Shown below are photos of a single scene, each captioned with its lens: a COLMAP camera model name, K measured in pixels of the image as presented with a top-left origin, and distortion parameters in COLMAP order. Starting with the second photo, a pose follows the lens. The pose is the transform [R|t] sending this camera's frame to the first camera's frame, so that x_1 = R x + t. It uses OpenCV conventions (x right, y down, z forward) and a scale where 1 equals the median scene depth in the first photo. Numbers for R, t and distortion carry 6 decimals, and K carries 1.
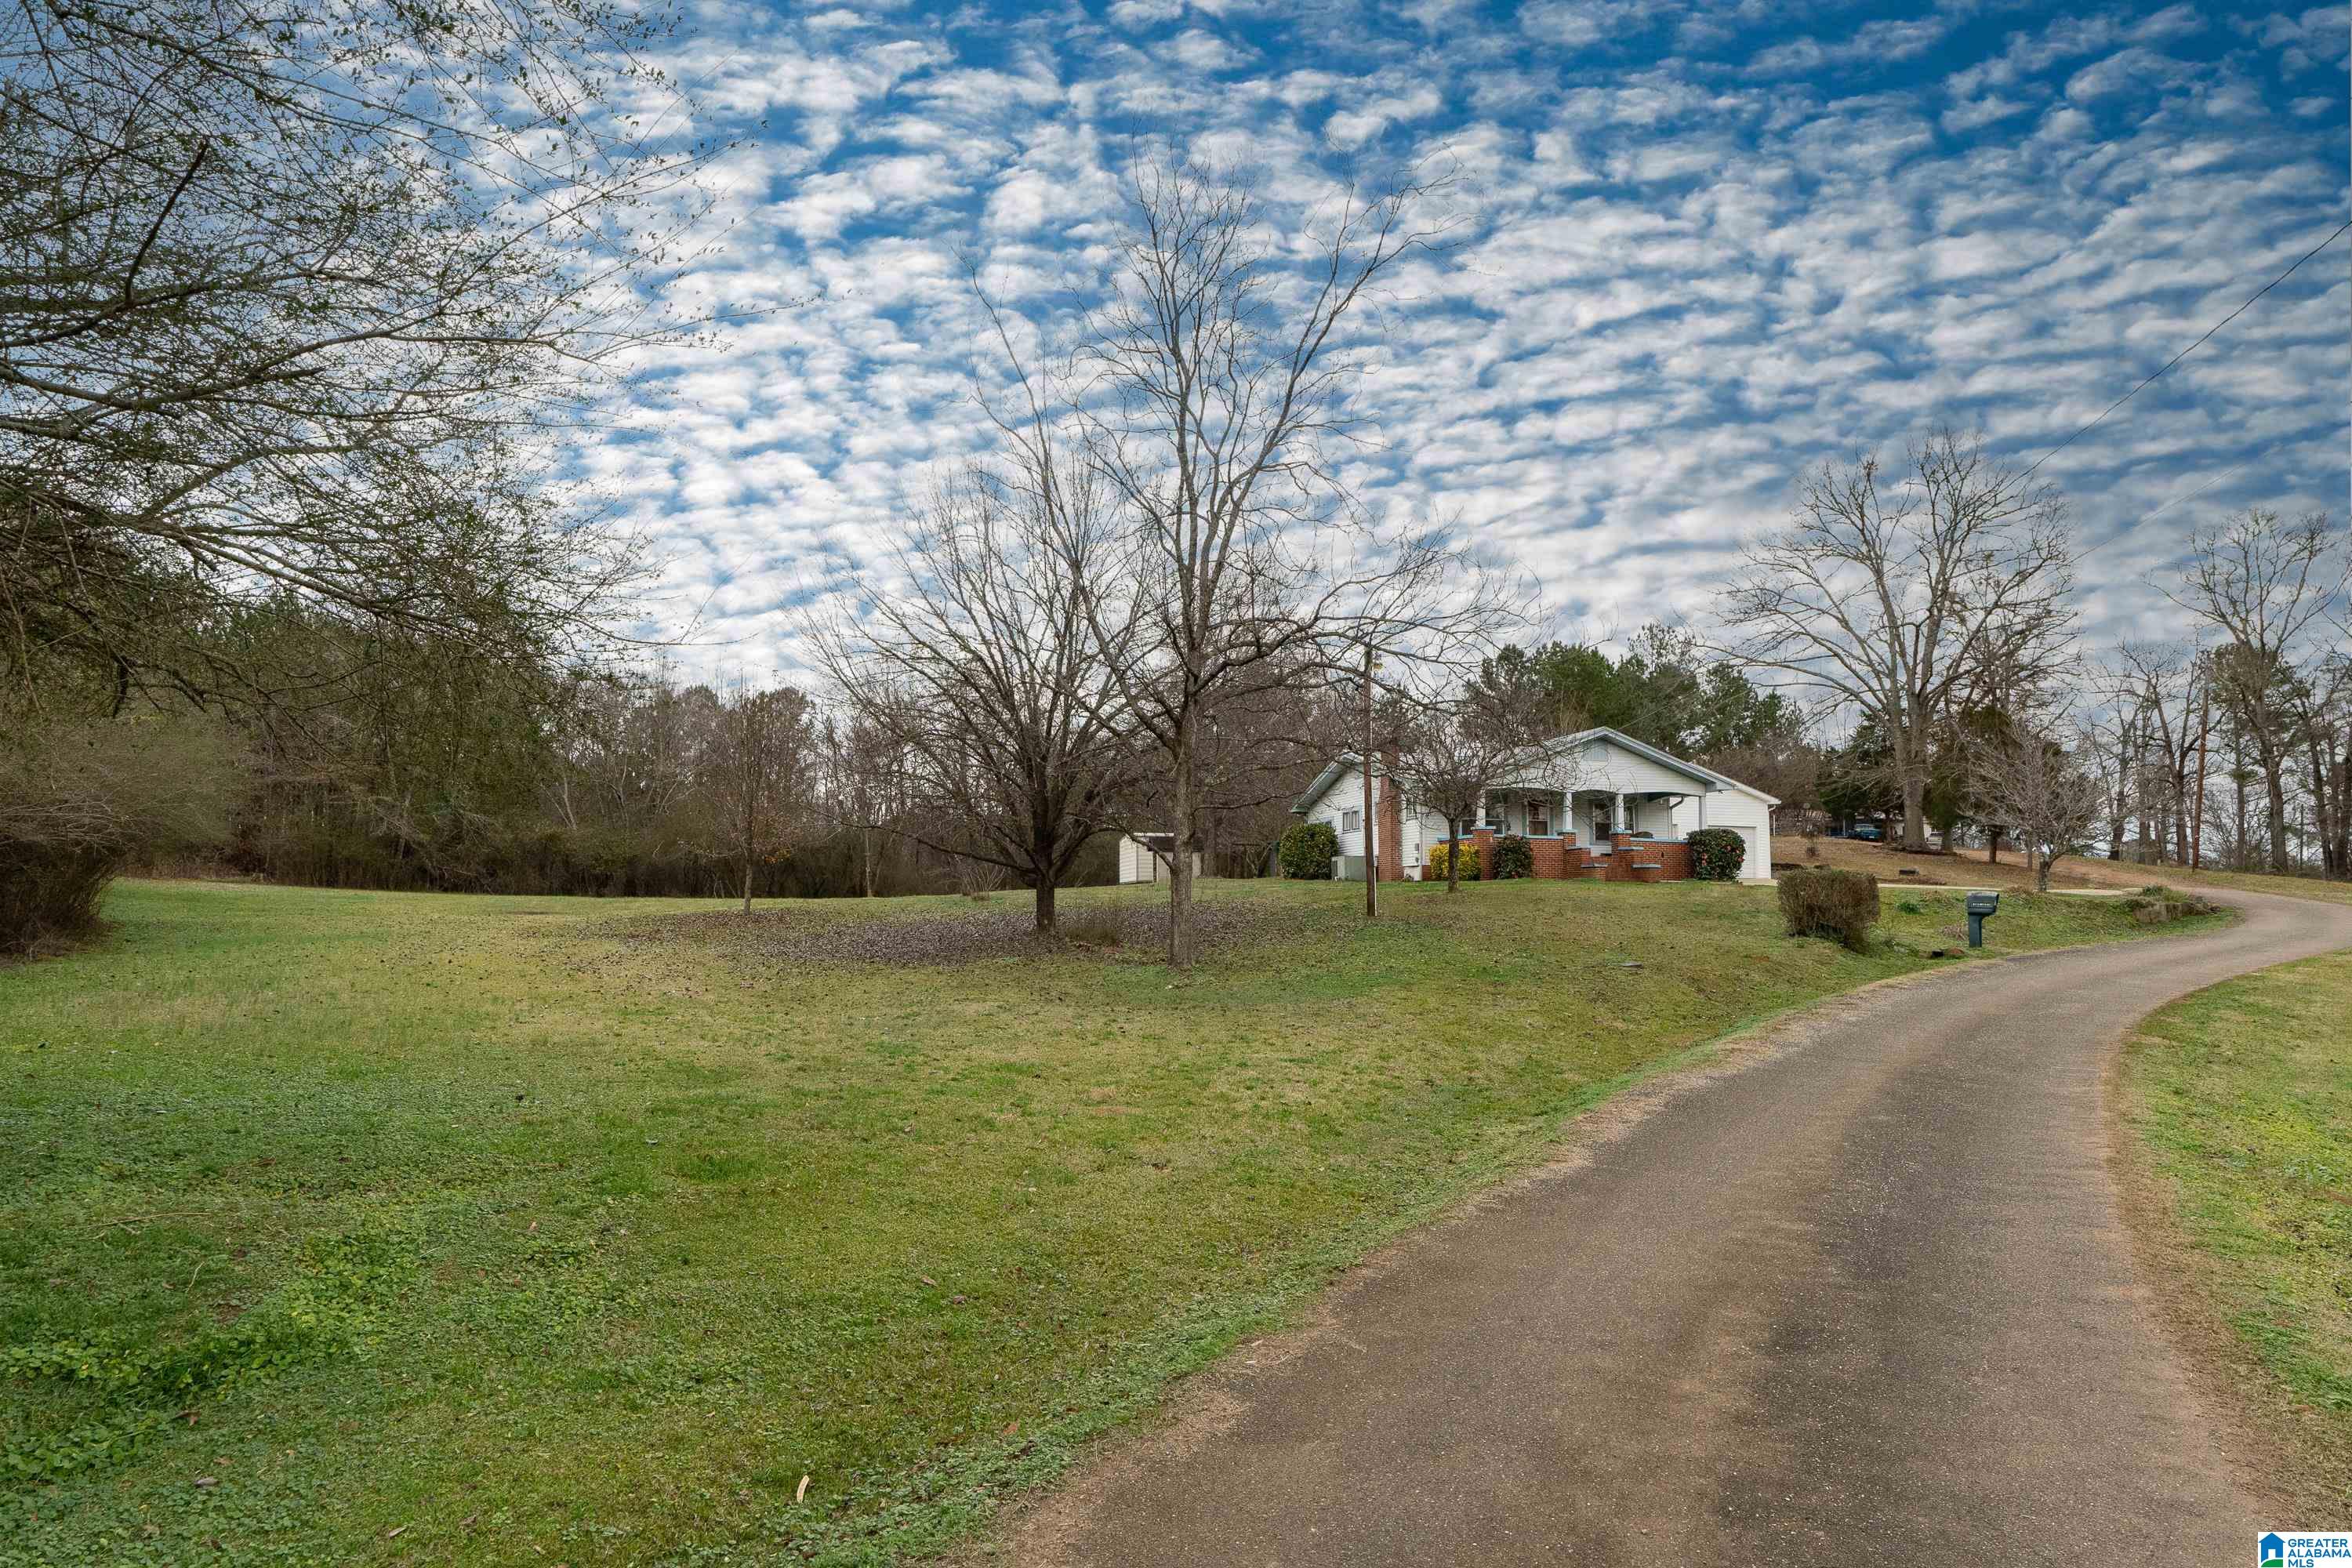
lens RADIAL K [[1348.6, 0, 1170.6], [0, 1348.6, 785.4], [0, 0, 1]] dist [0.001425, 0.000139]
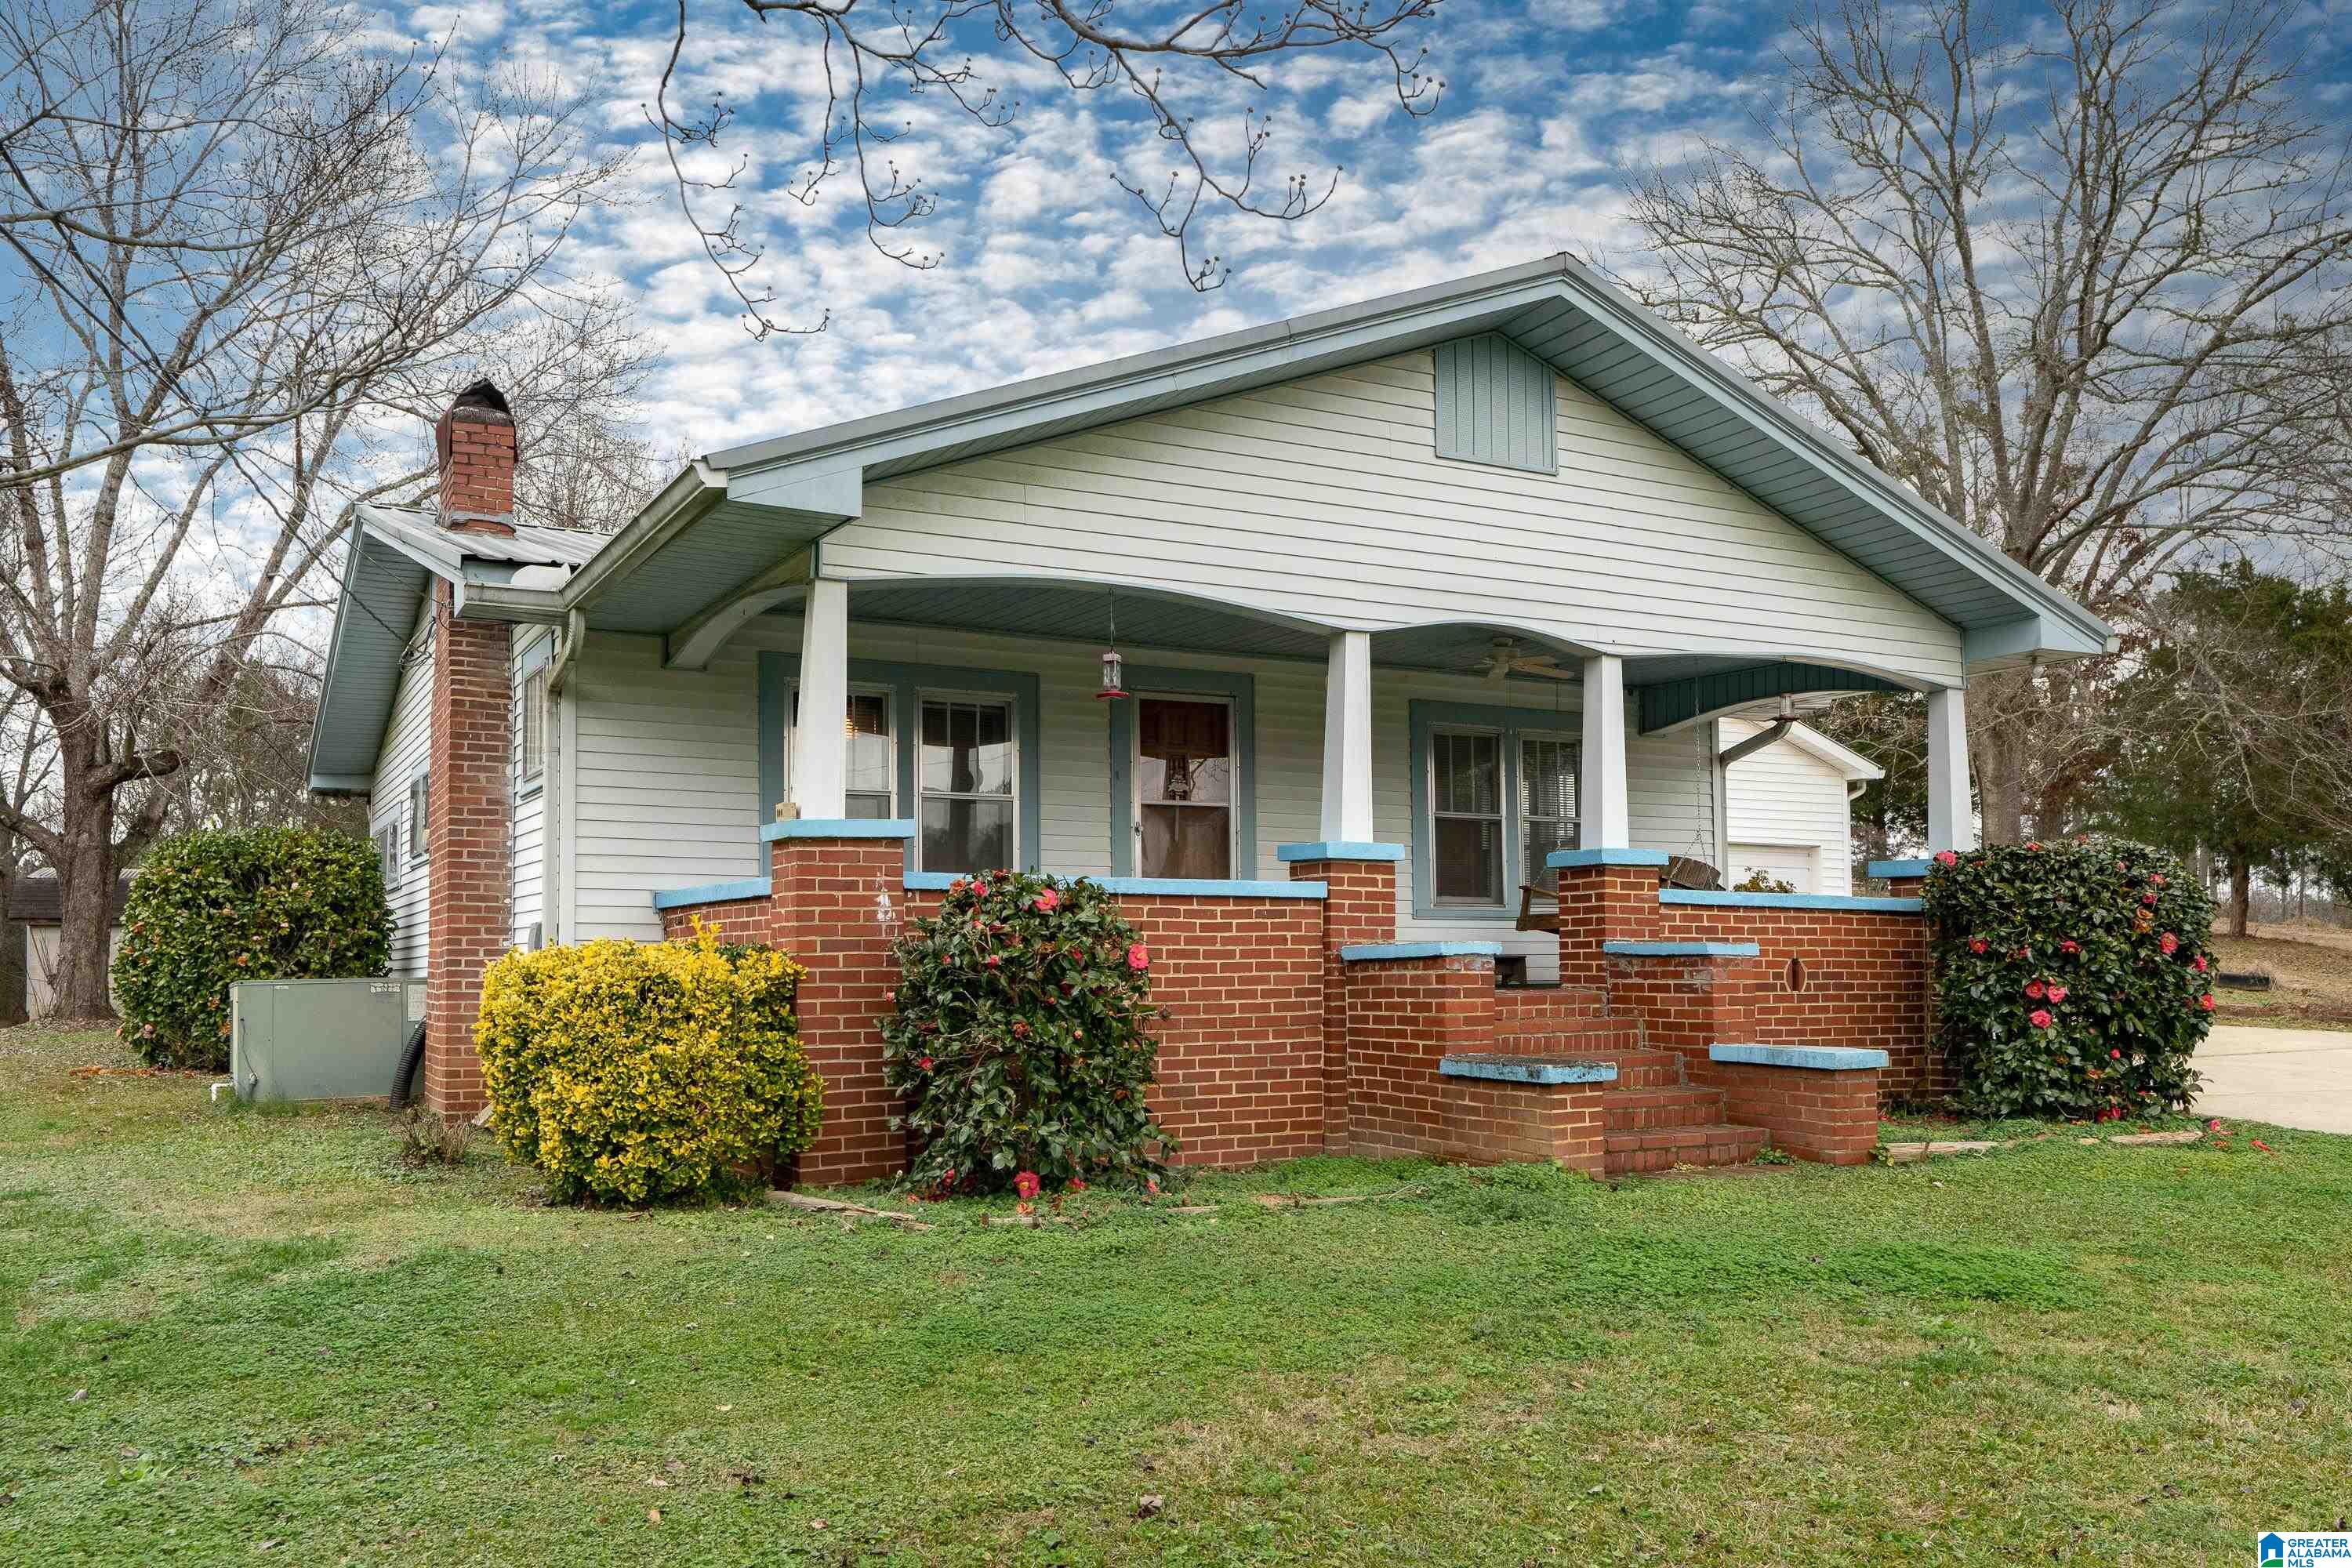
lens RADIAL K [[1834.1, 0, 1176.4], [0, 1834.1, 785.4], [0, 0, 1]] dist [0.000328, 0.000052]
pose [[0.967405, 0.009805, 0.253044, 0.211608], [-0.007316, 0.999915, -0.010776, 0.027671], [-0.253128, 0.008573, 0.967395, 0.773111]]
